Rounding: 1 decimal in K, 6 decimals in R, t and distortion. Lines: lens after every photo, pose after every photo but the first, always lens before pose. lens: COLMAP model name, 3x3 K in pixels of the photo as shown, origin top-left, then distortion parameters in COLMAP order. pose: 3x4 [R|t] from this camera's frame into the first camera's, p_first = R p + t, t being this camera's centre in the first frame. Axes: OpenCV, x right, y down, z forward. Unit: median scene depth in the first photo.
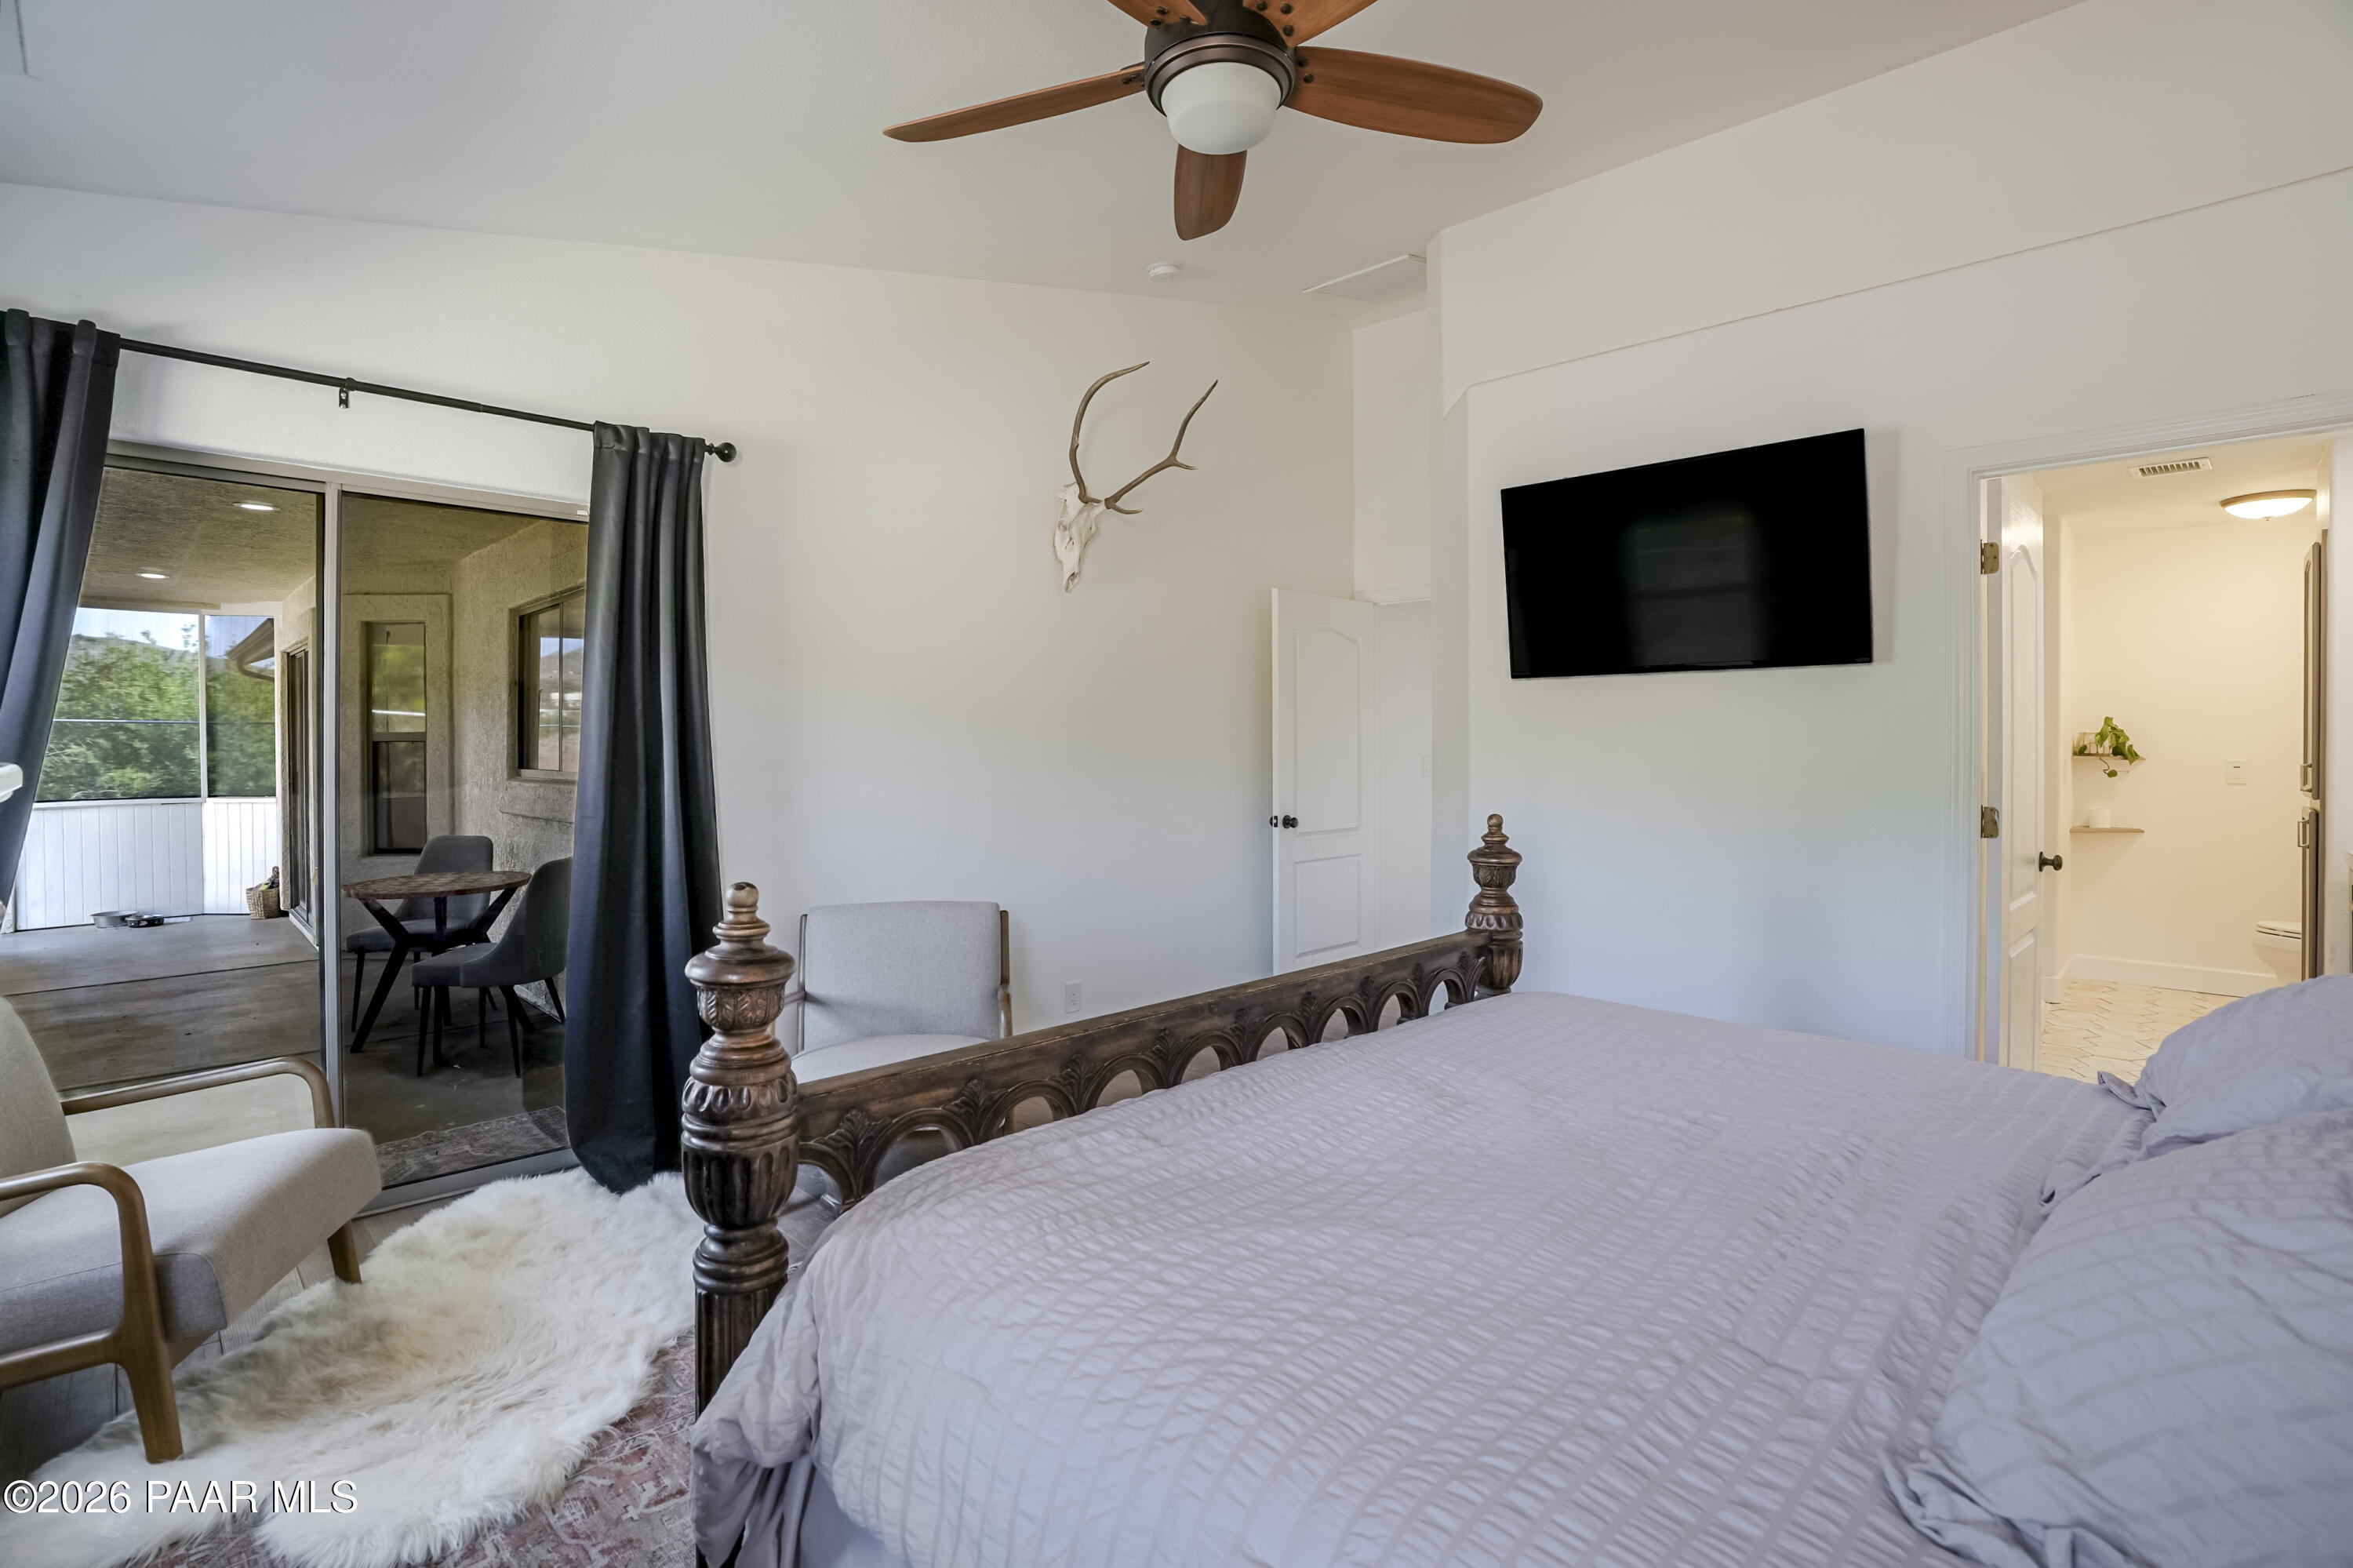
lens RADIAL K [[1093.4, 0, 1191.4], [0, 1093.4, 758.9], [0, 0, 1]] dist [-0.042307, 0.013677]
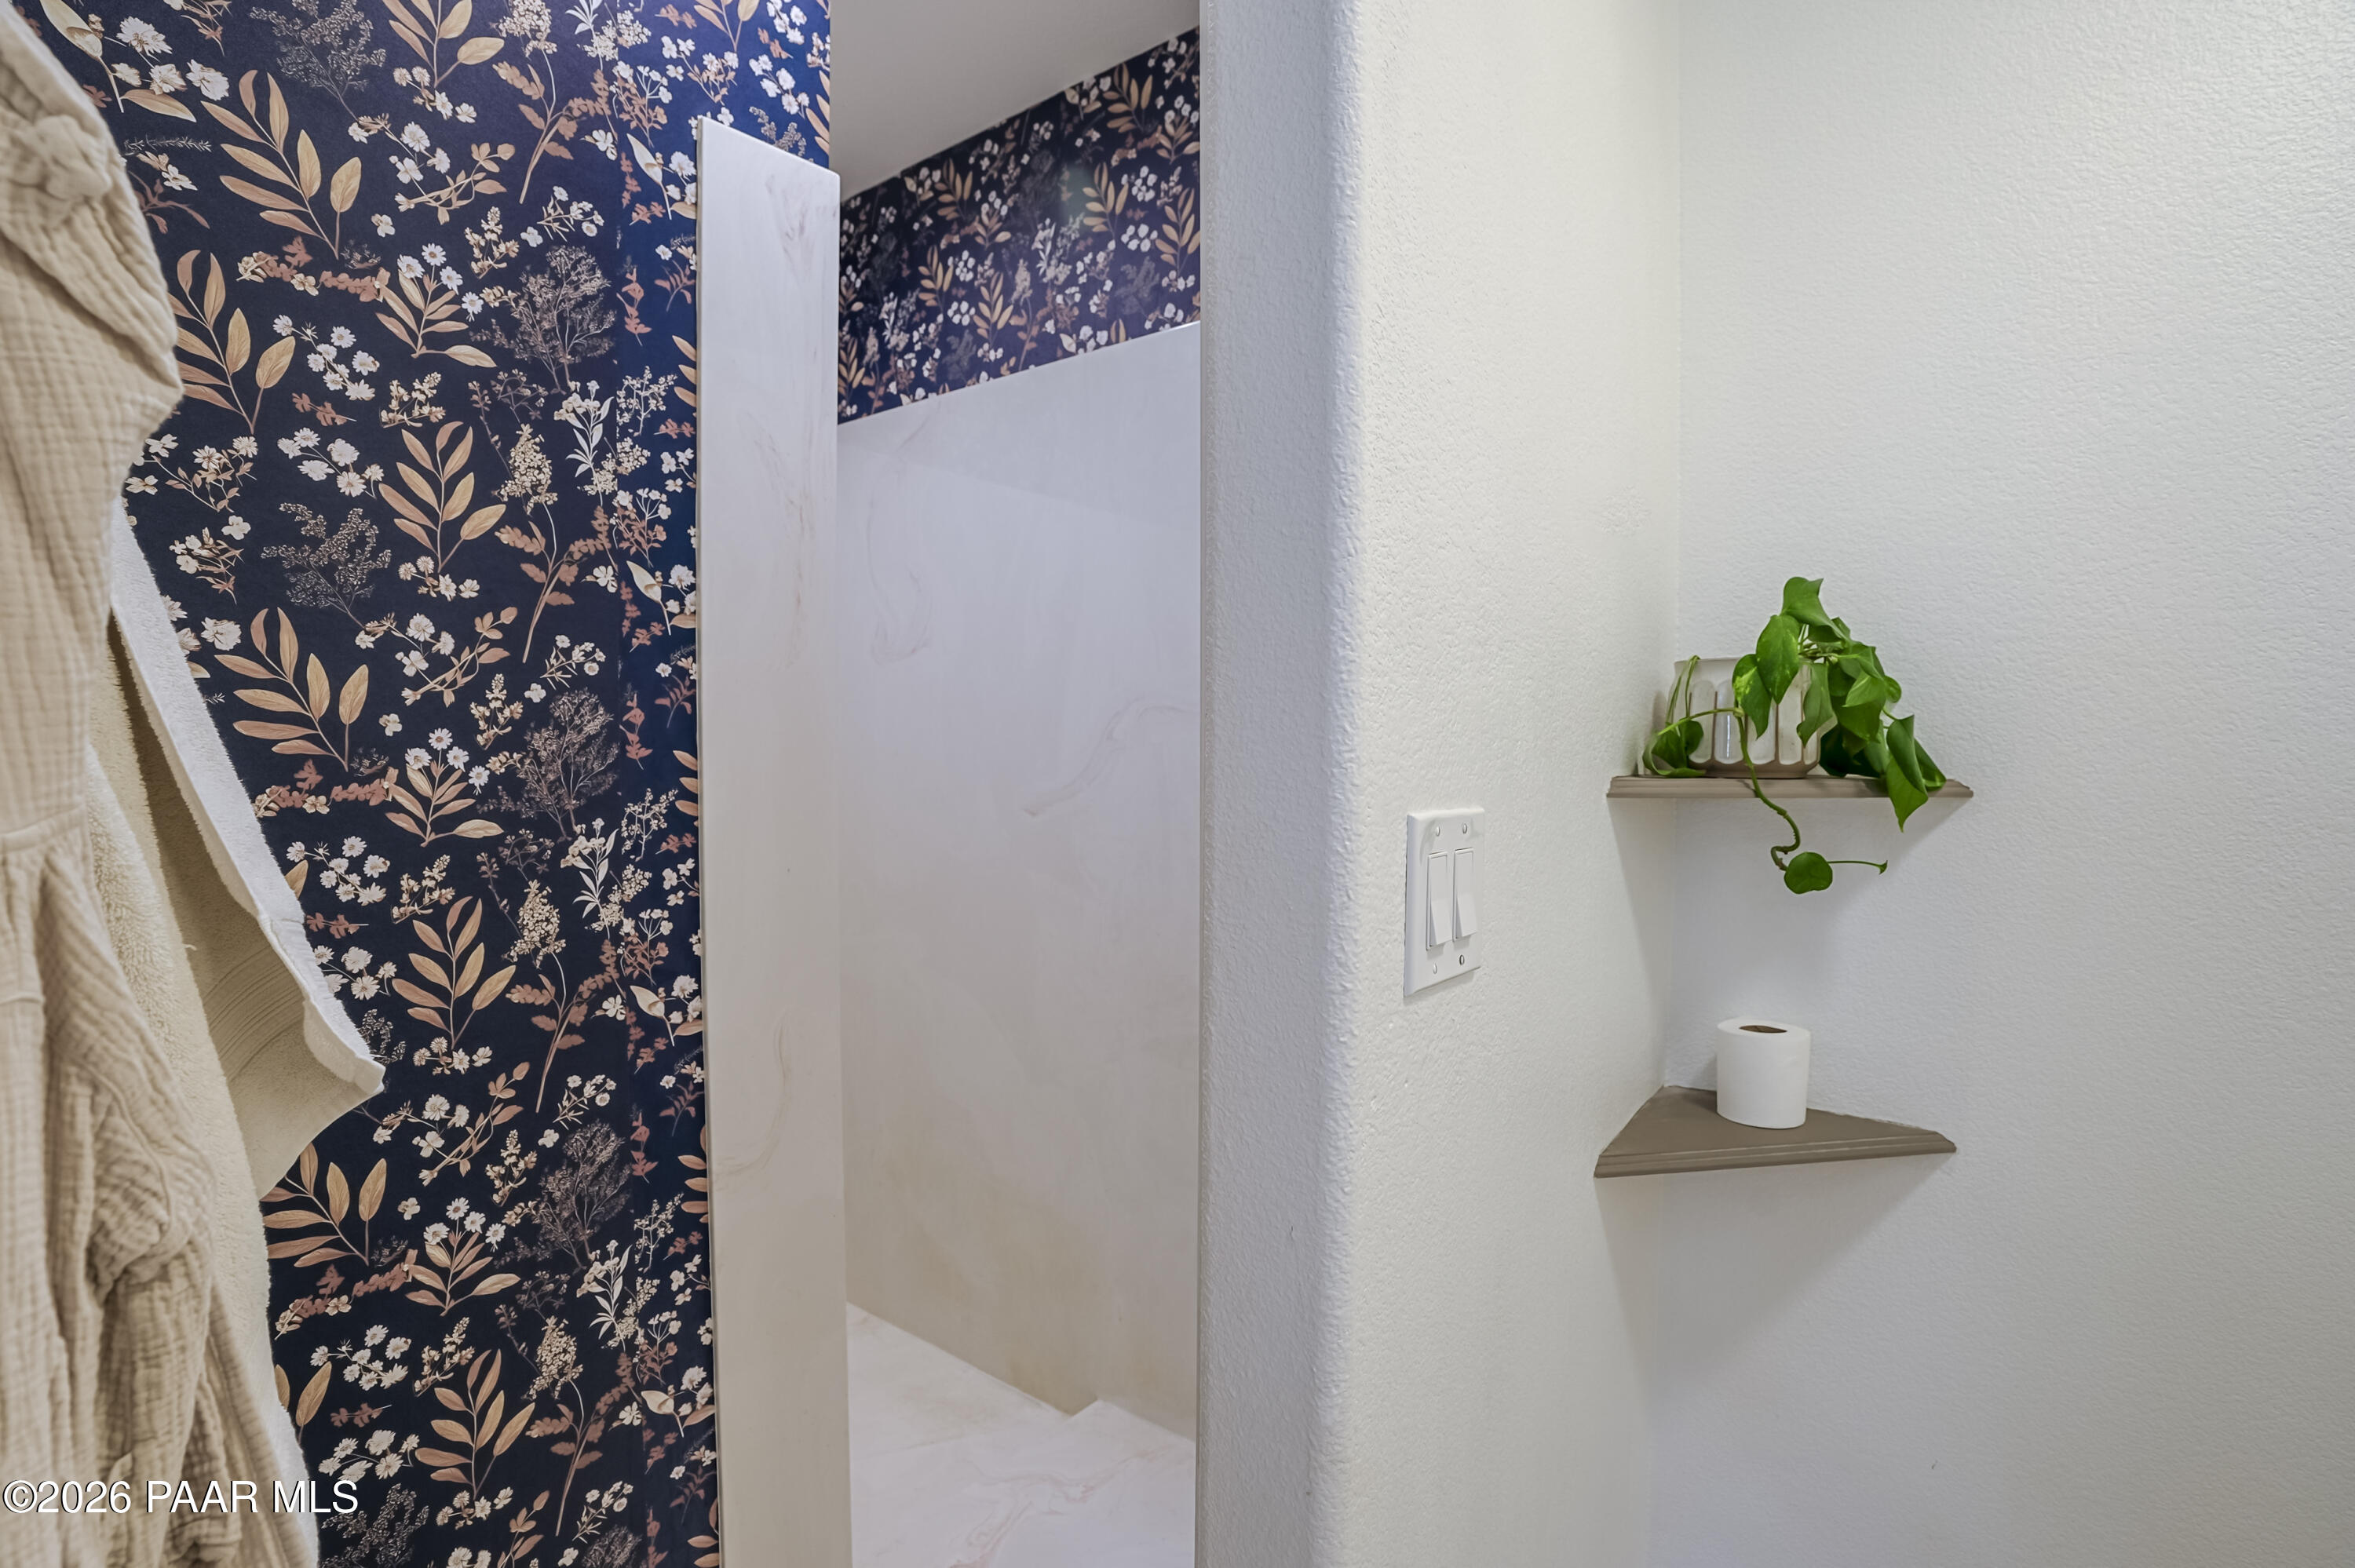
lens RADIAL K [[1094.1, 0, 1153.0], [0, 1094.1, 782.7], [0, 0, 1]] dist [-0.042307, 0.013677]
pose [[0.995649, 0.006265, 0.092970, 0.723415], [-0.008367, 0.999718, 0.022230, -0.005306], [-0.092804, -0.022911, 0.995421, 0.814539]]
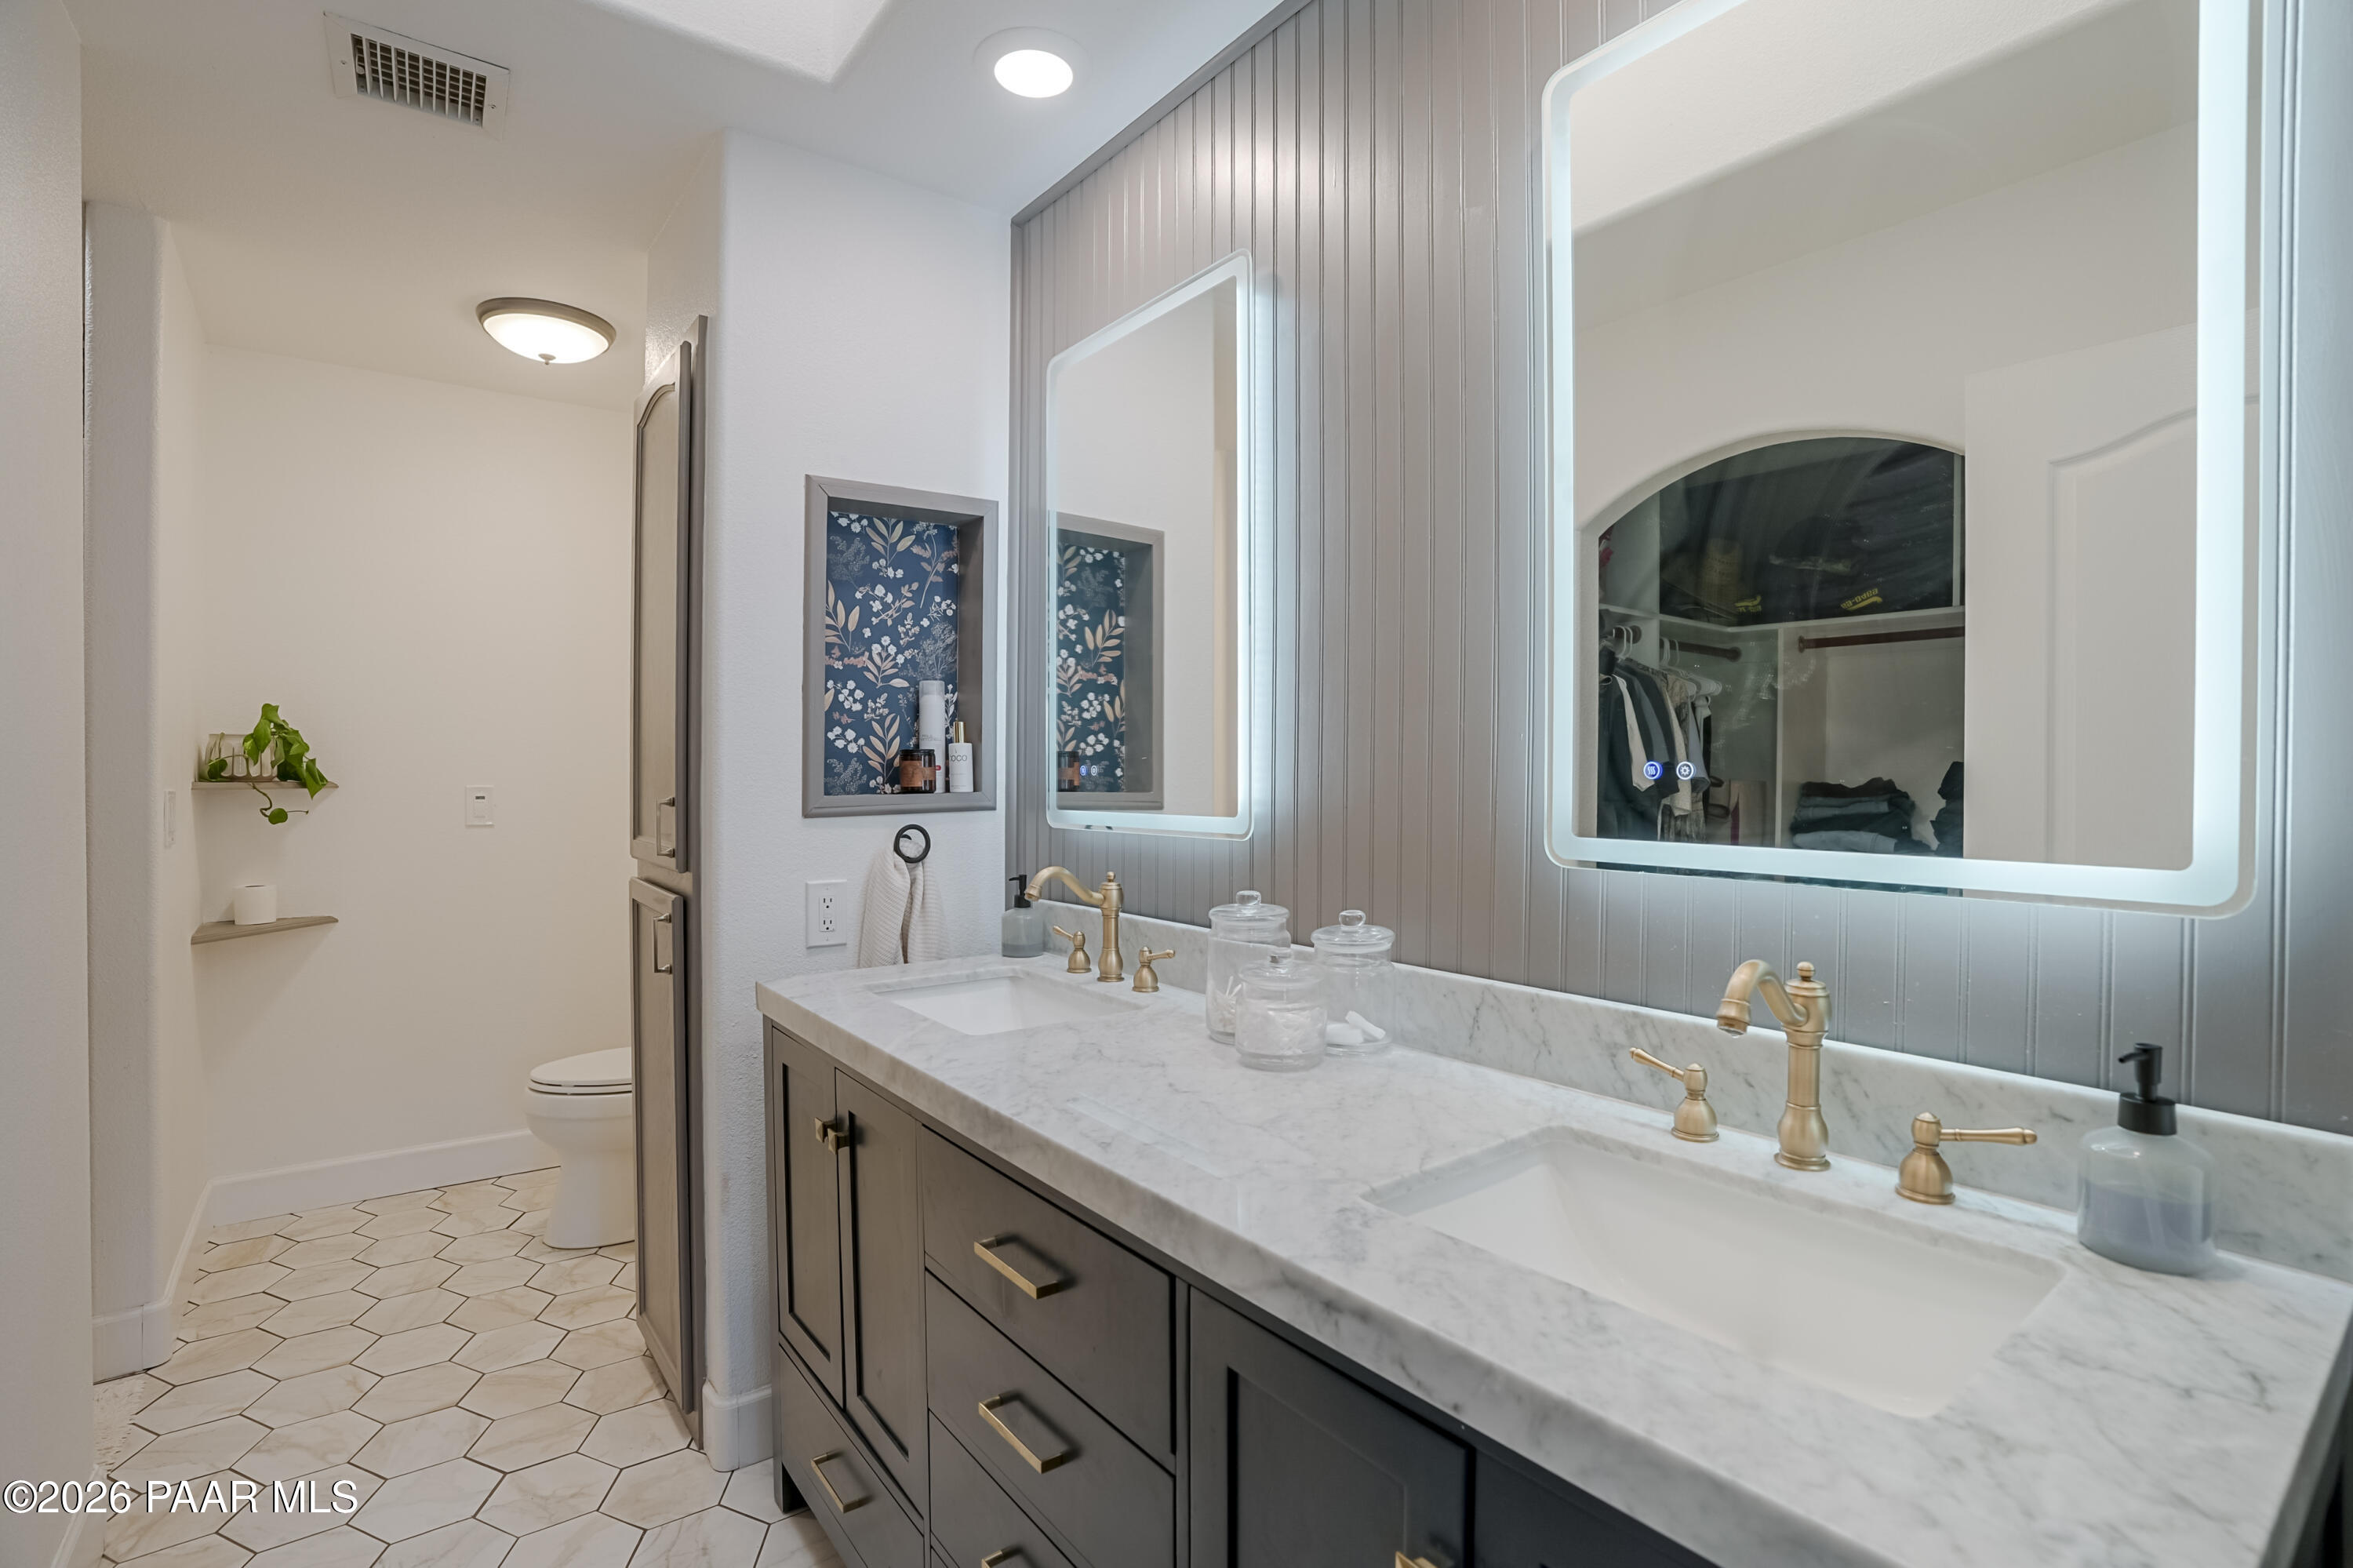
lens RADIAL K [[1093.4, 0, 1162.6], [0, 1093.4, 785.5], [0, 0, 1]] dist [-0.042307, 0.013677]
pose [[0.175261, -0.007072, 0.984497, 0.435133], [0.003175, 0.999973, 0.006617, -0.002862], [-0.984517, 0.001966, 0.175279, 0.495392]]
